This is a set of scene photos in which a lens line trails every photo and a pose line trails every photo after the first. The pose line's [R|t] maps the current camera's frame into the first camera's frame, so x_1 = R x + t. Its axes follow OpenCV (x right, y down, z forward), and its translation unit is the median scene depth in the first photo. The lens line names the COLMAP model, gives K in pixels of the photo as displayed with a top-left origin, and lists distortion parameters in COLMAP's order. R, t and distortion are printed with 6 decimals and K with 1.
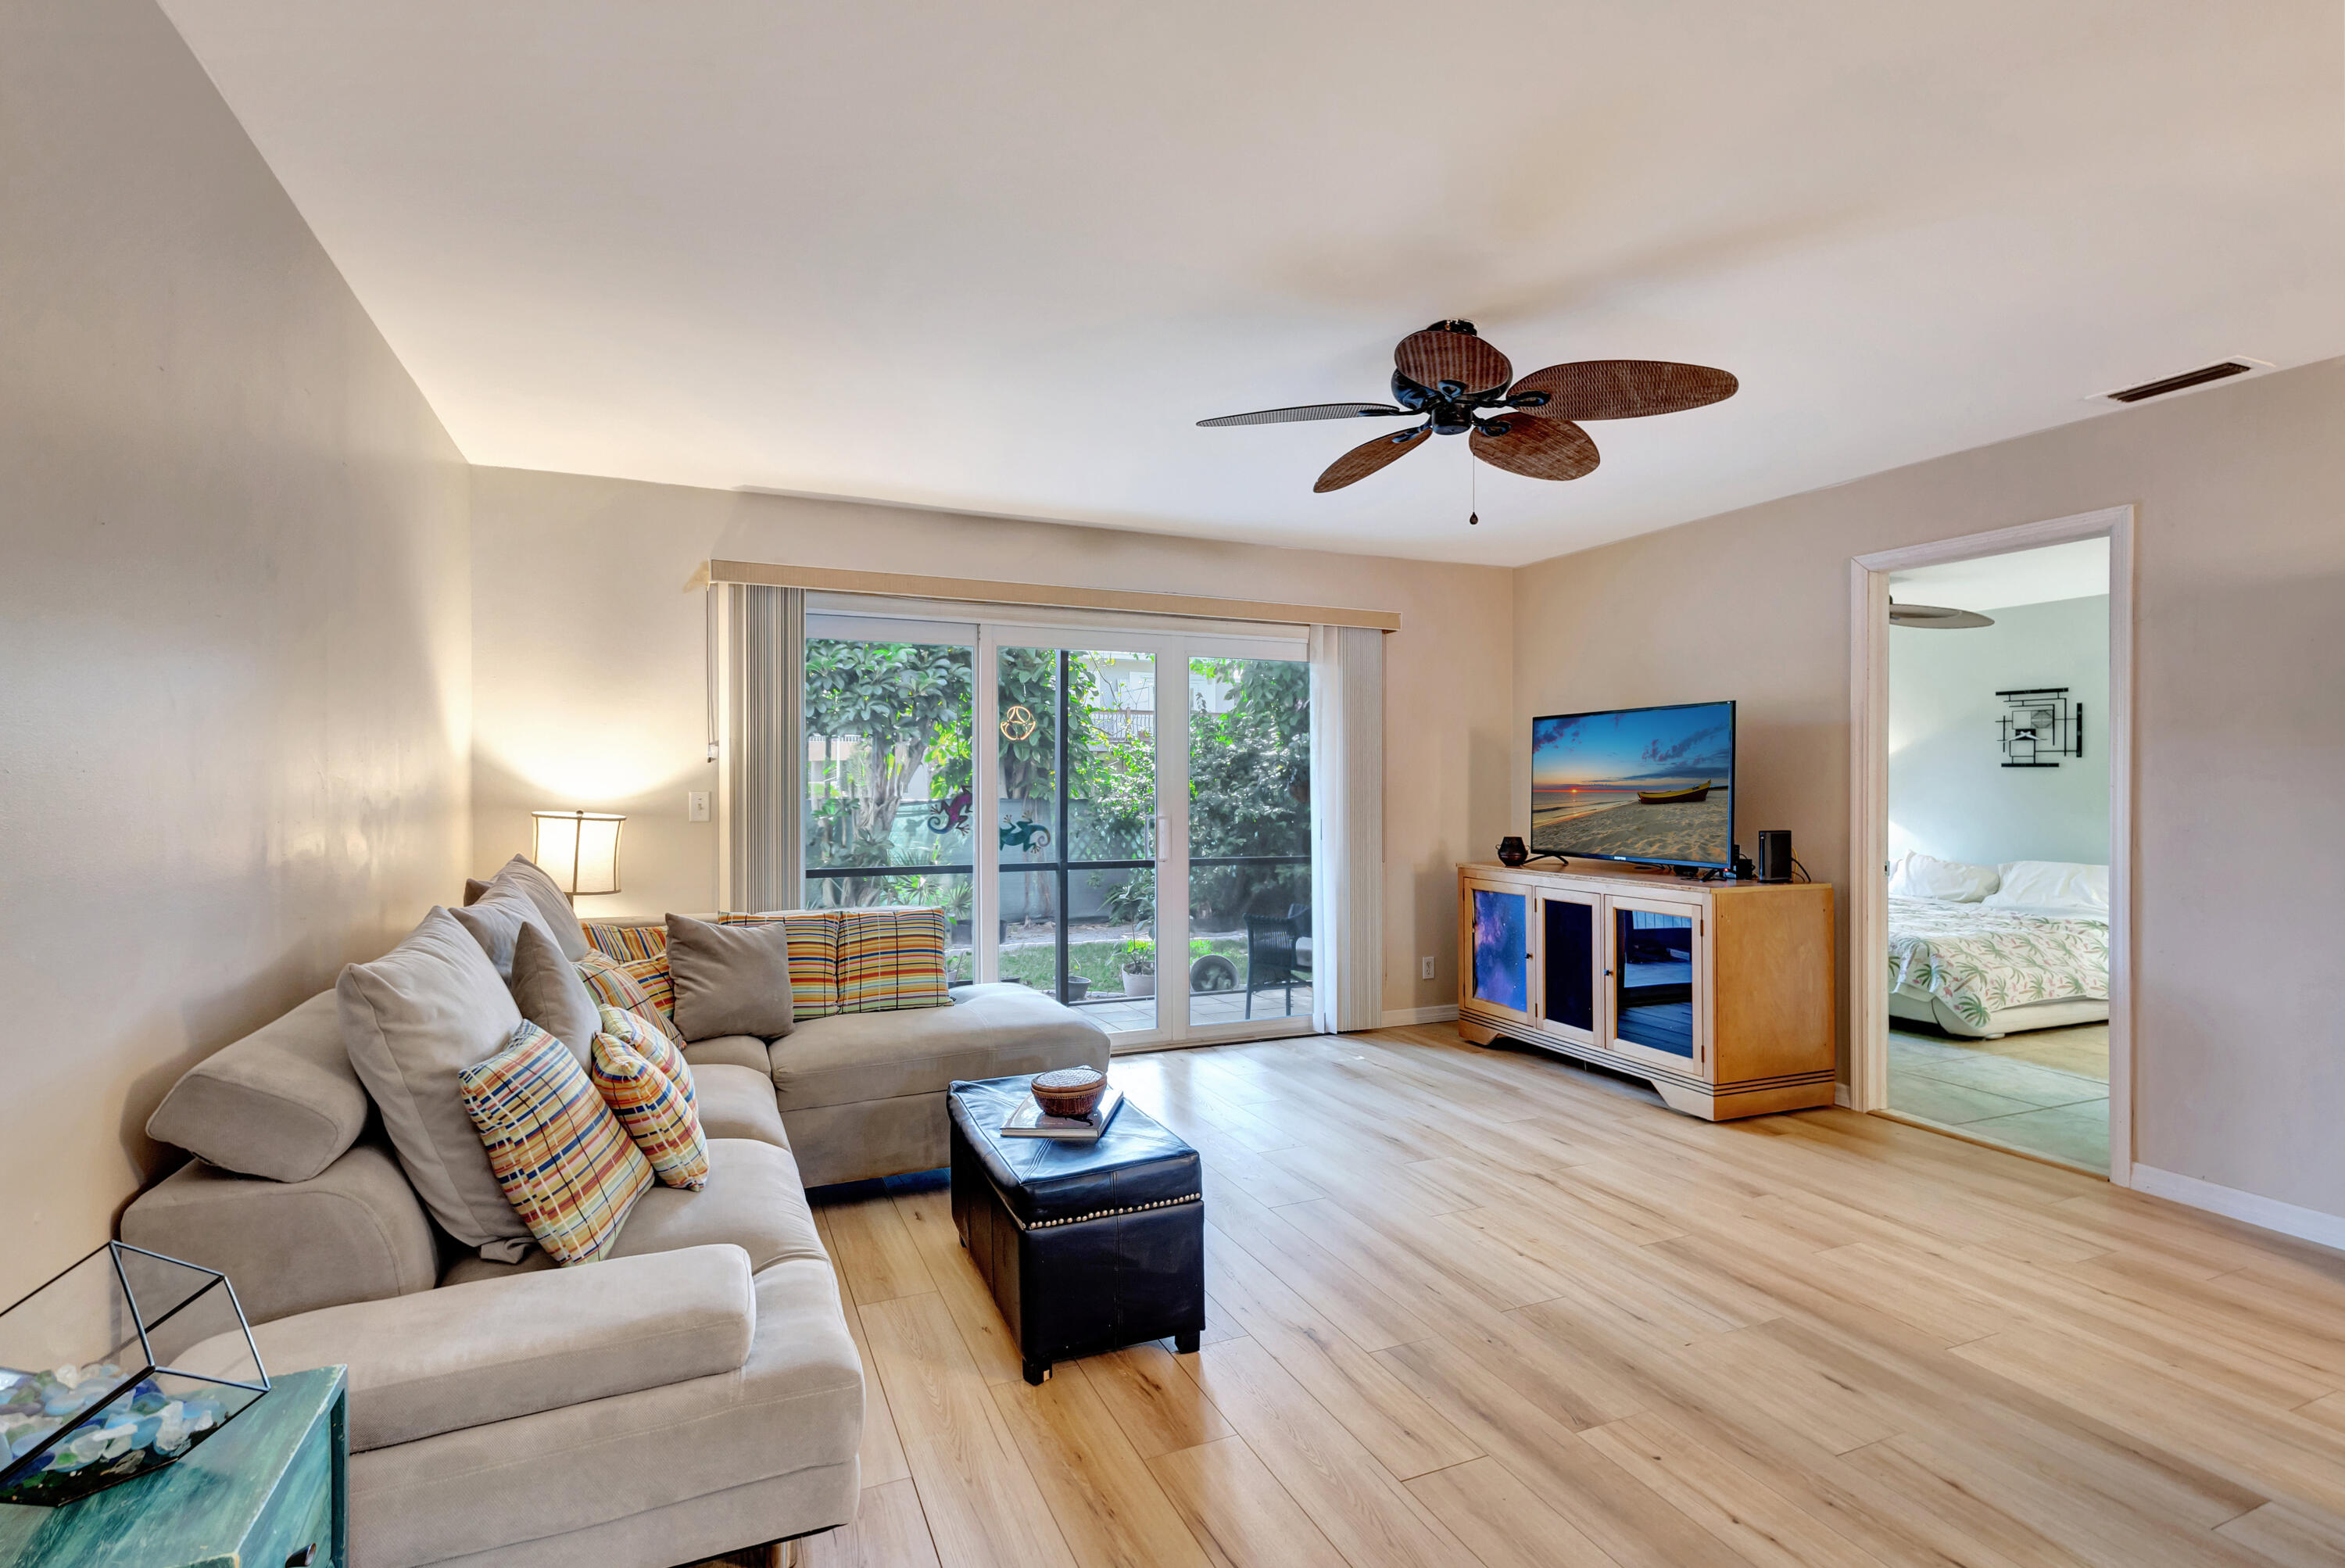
lens RADIAL K [[1125.2, 0, 1172.5], [0, 1125.2, 784.0], [0, 0, 1]] dist [0.010875, -0.000182]
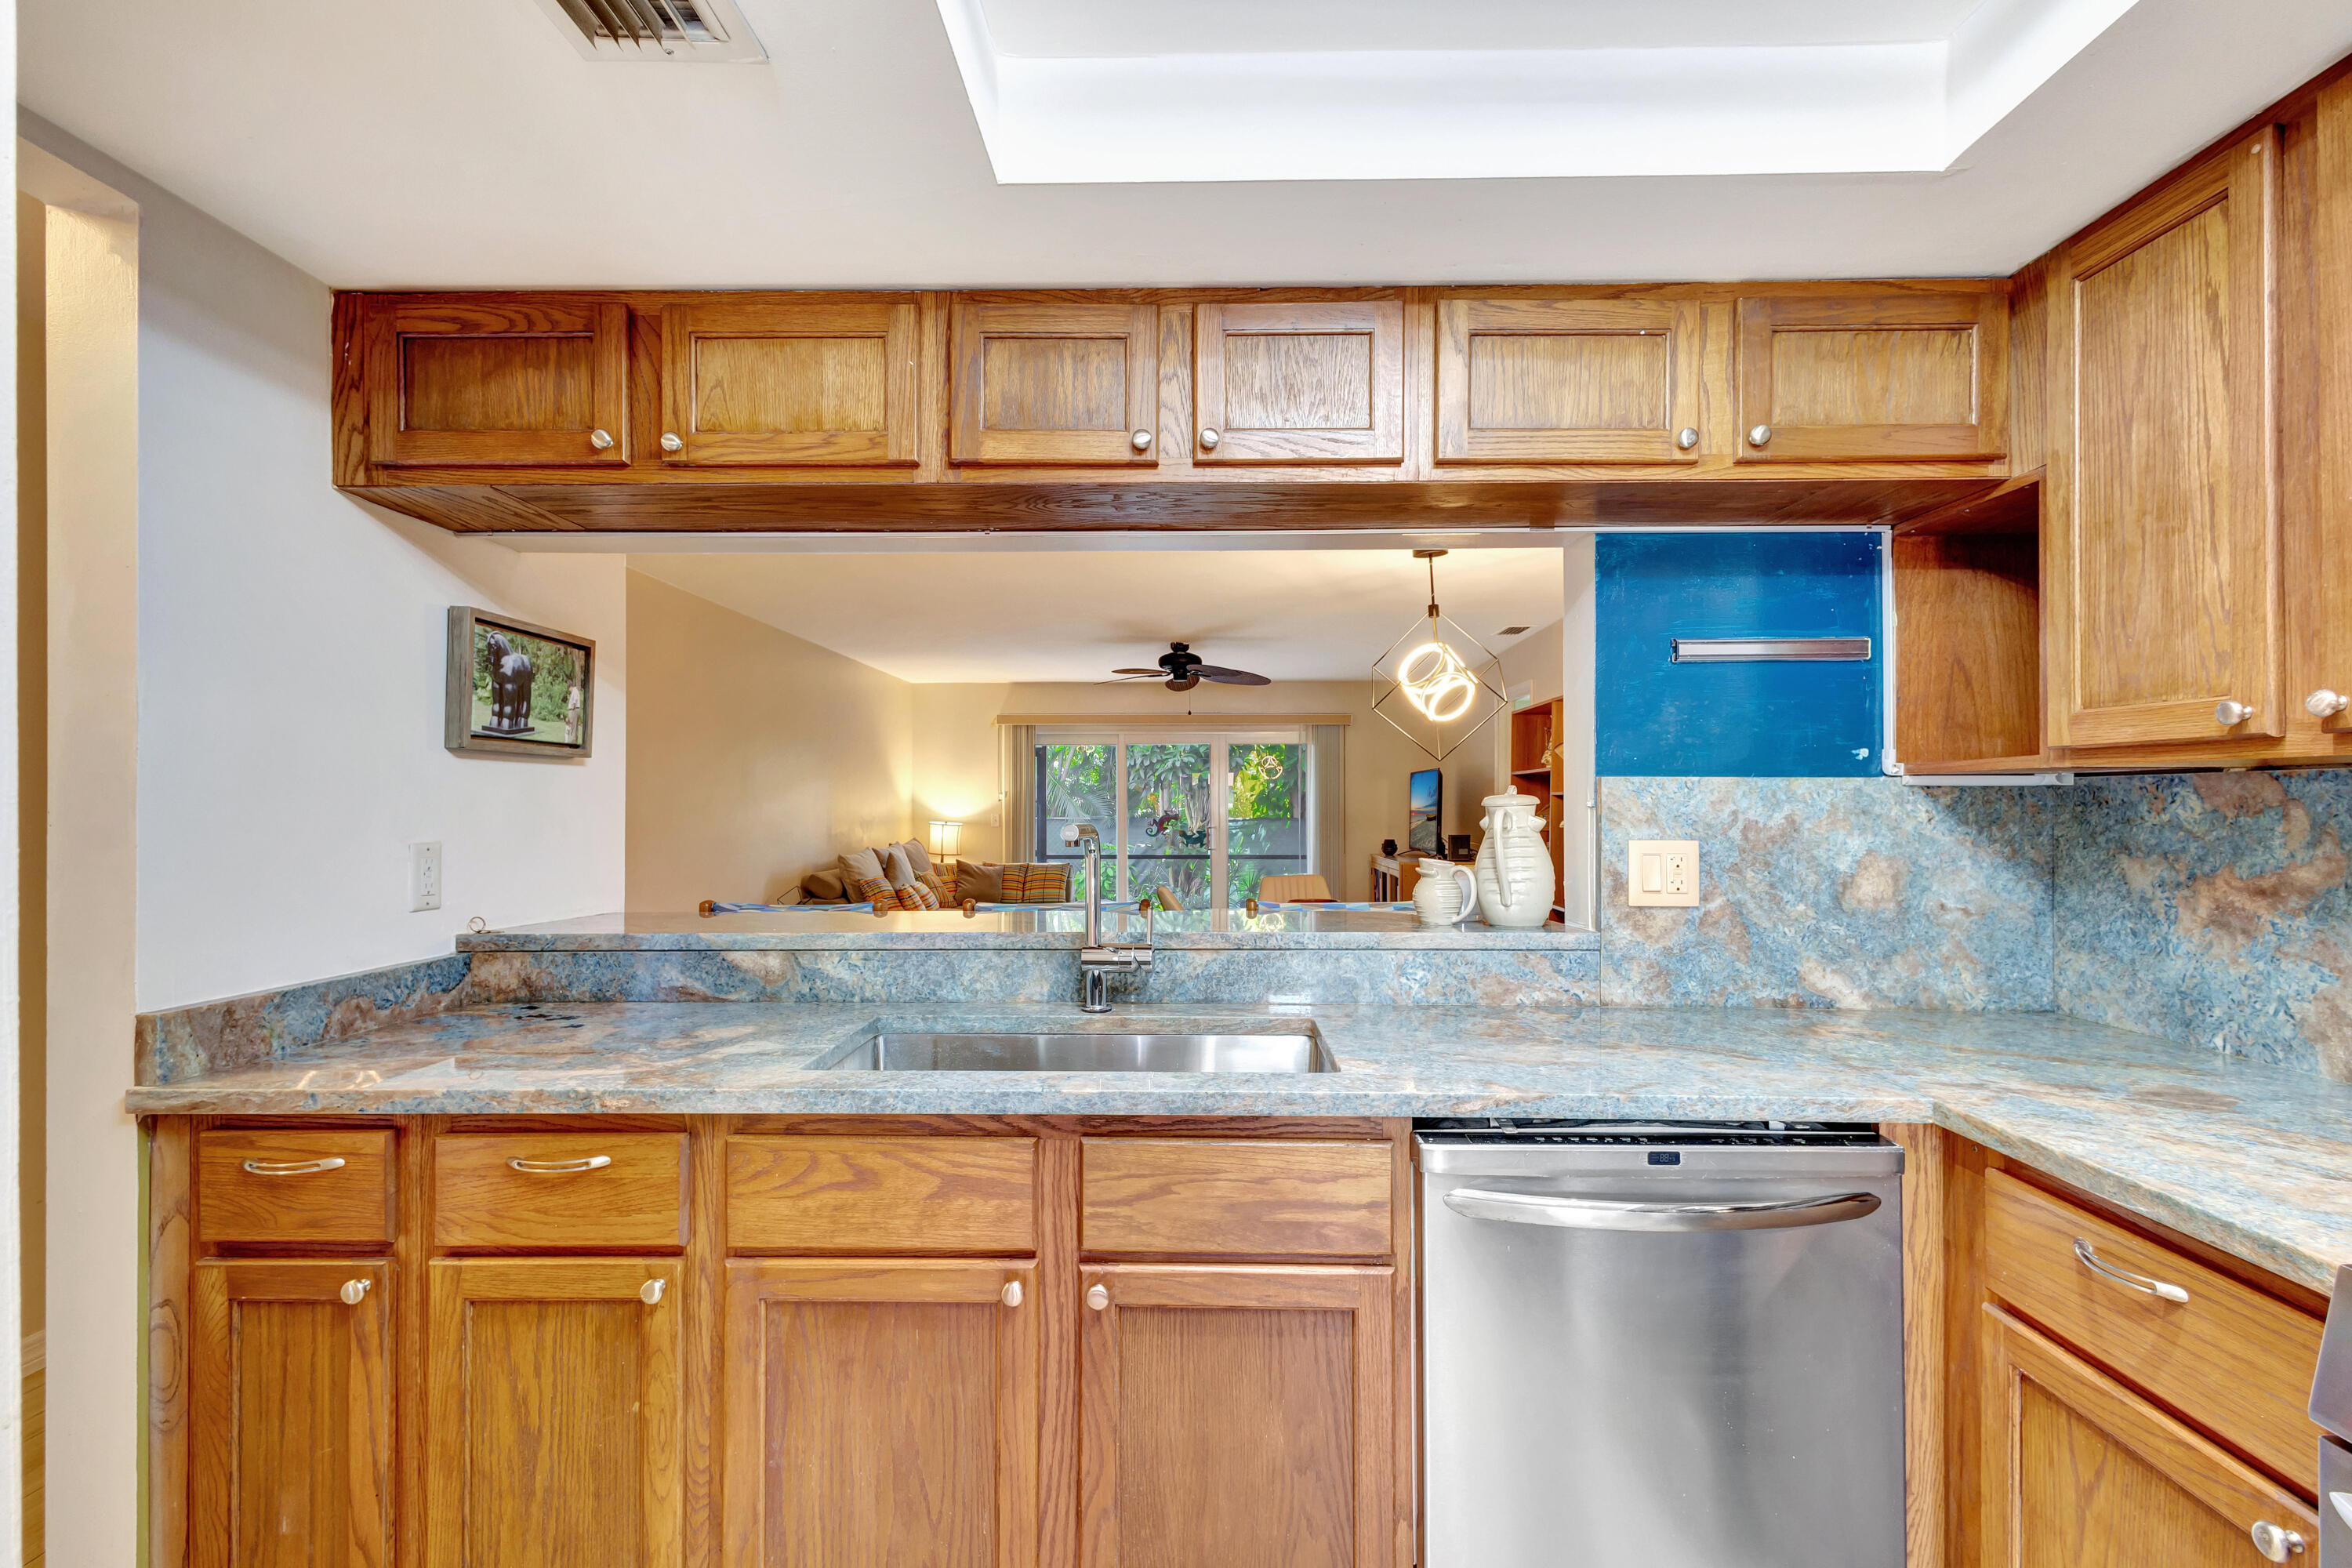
lens RADIAL K [[1106.5, 0, 1189.9], [0, 1106.5, 802.5], [0, 0, 1]] dist [0.020342, -0.000409]
pose [[0.909439, -0.003456, -0.415823, 0.948098], [0.003177, 0.999994, -0.001362, -0.013577], [0.415825, -0.000082, 0.909445, -0.968969]]
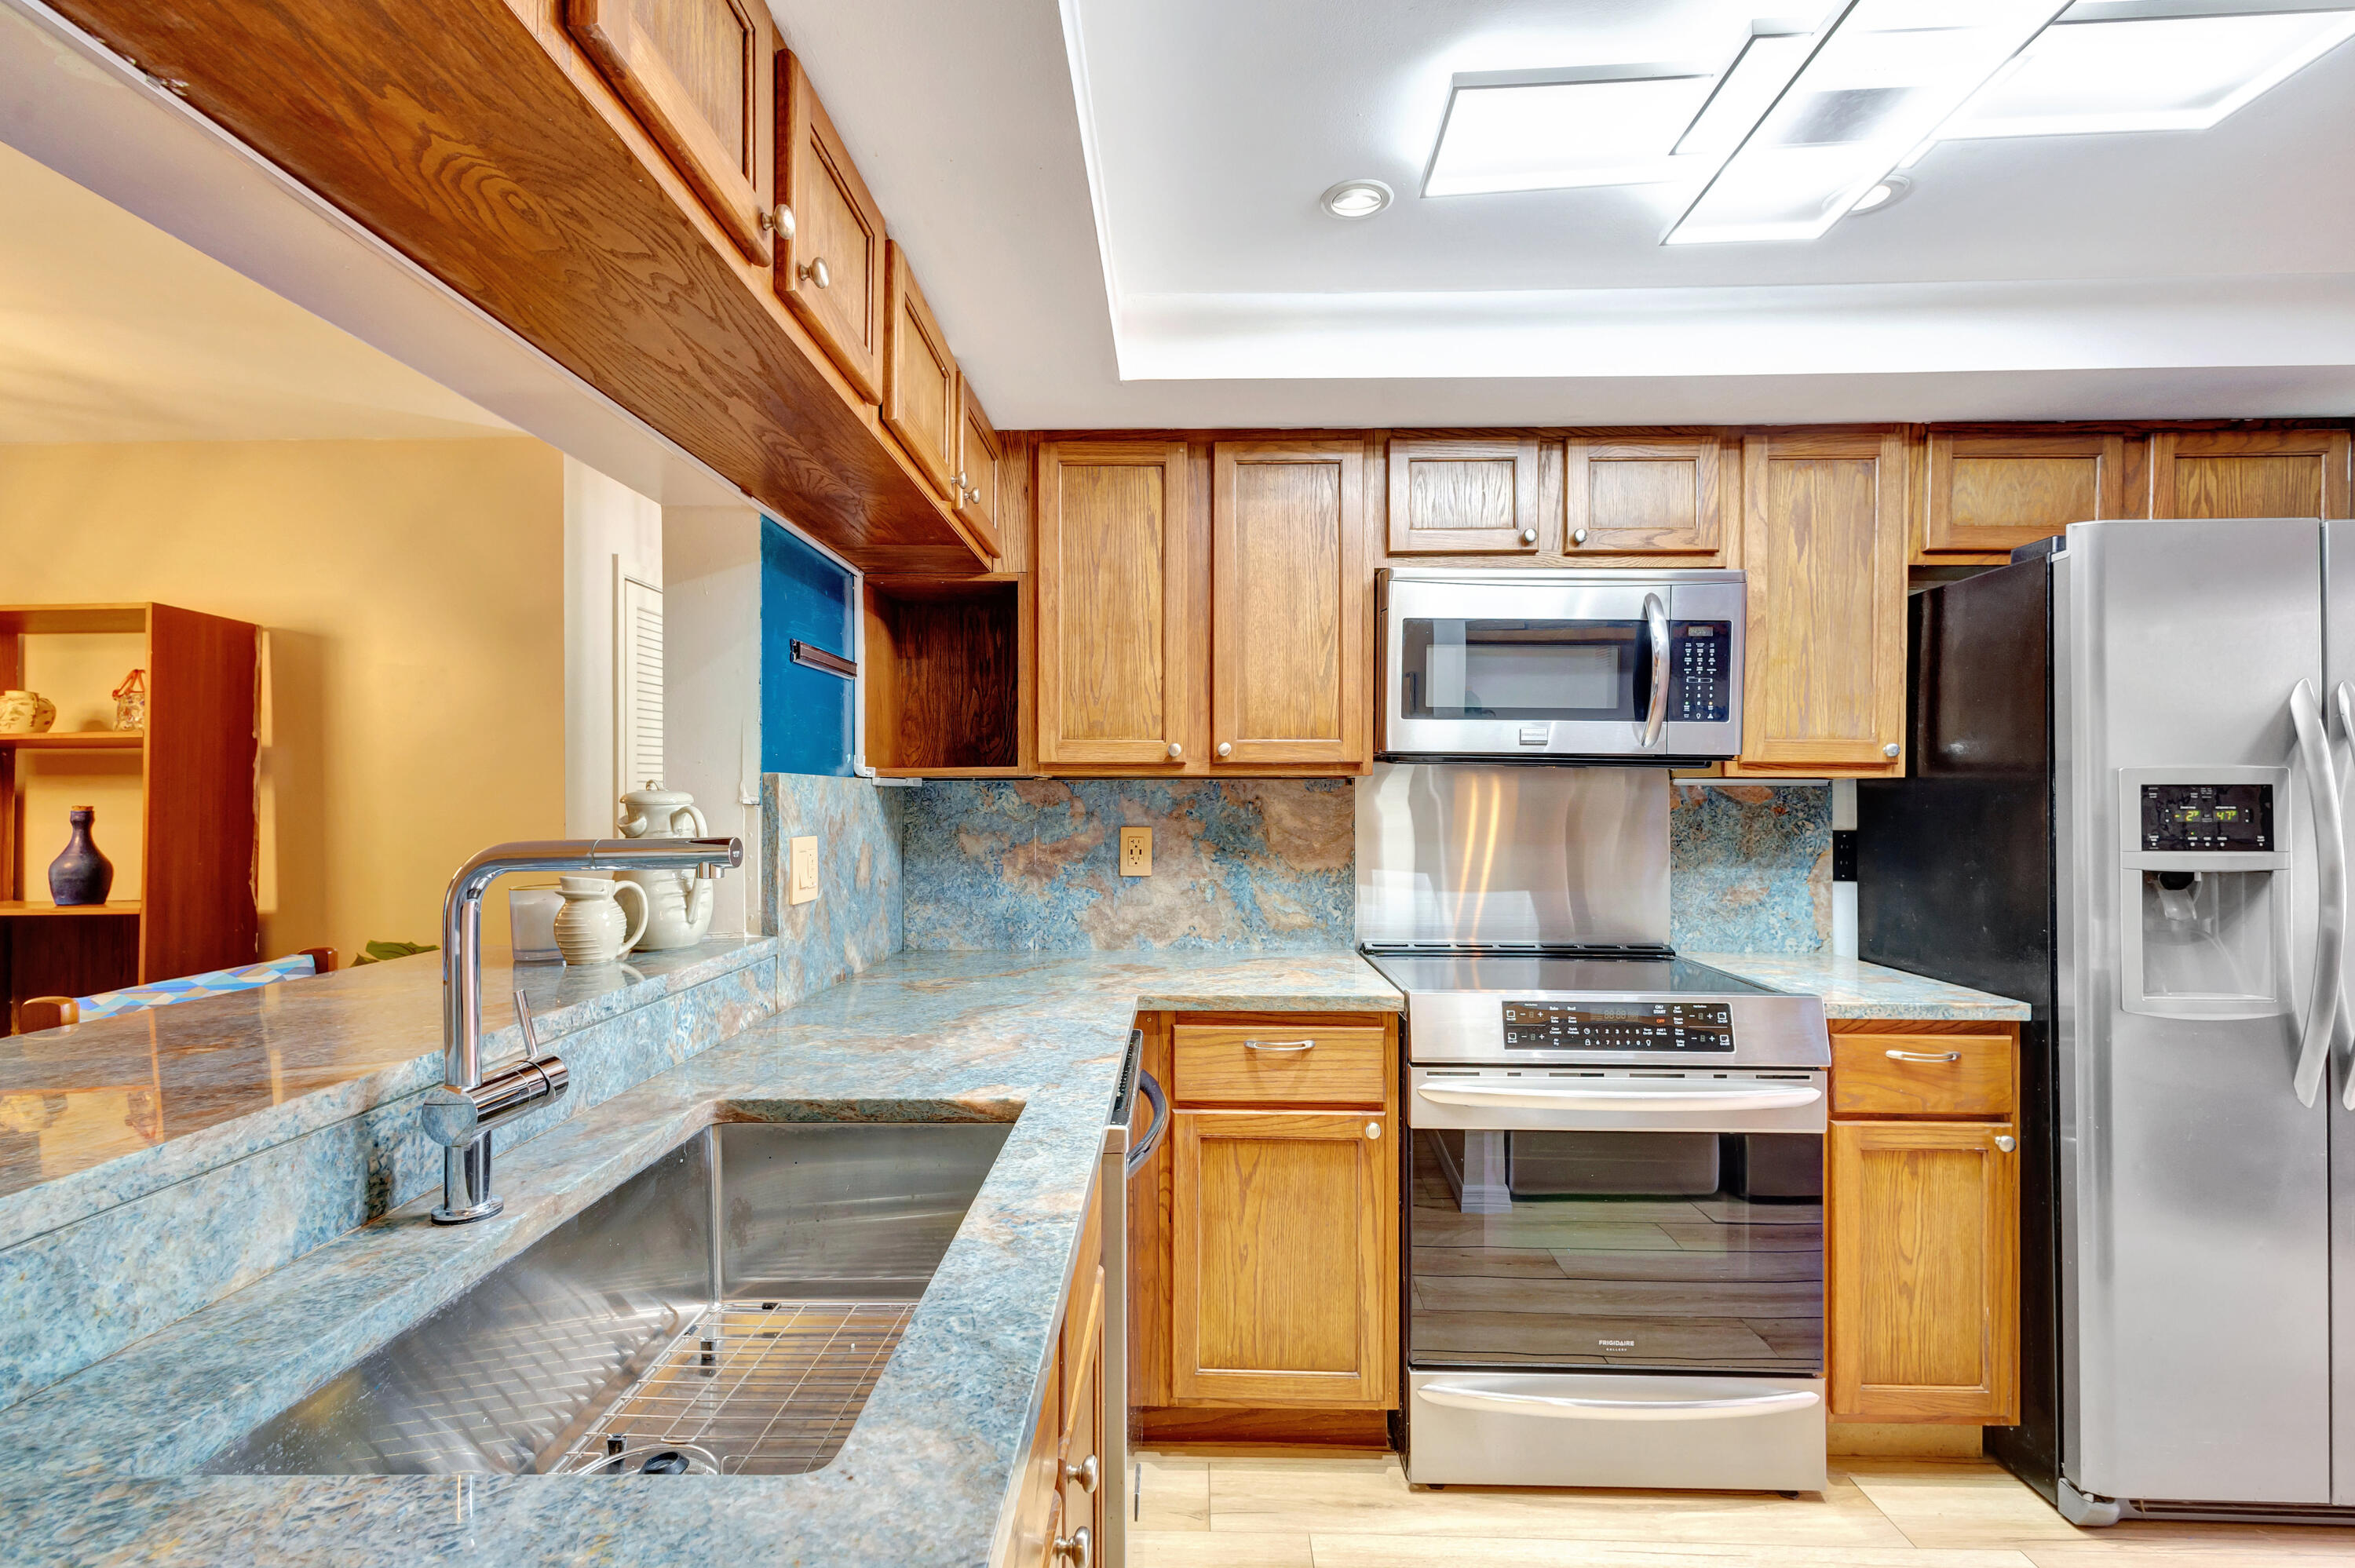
lens RADIAL K [[1107.8, 0, 1191.4], [0, 1107.8, 802.5], [0, 0, 1]] dist [0.020342, -0.000409]
pose [[0.408552, -0.010630, 0.912673, 0.523734], [-0.000427, 0.999930, 0.011837, -0.018741], [-0.912735, -0.005226, 0.408518, -0.784863]]
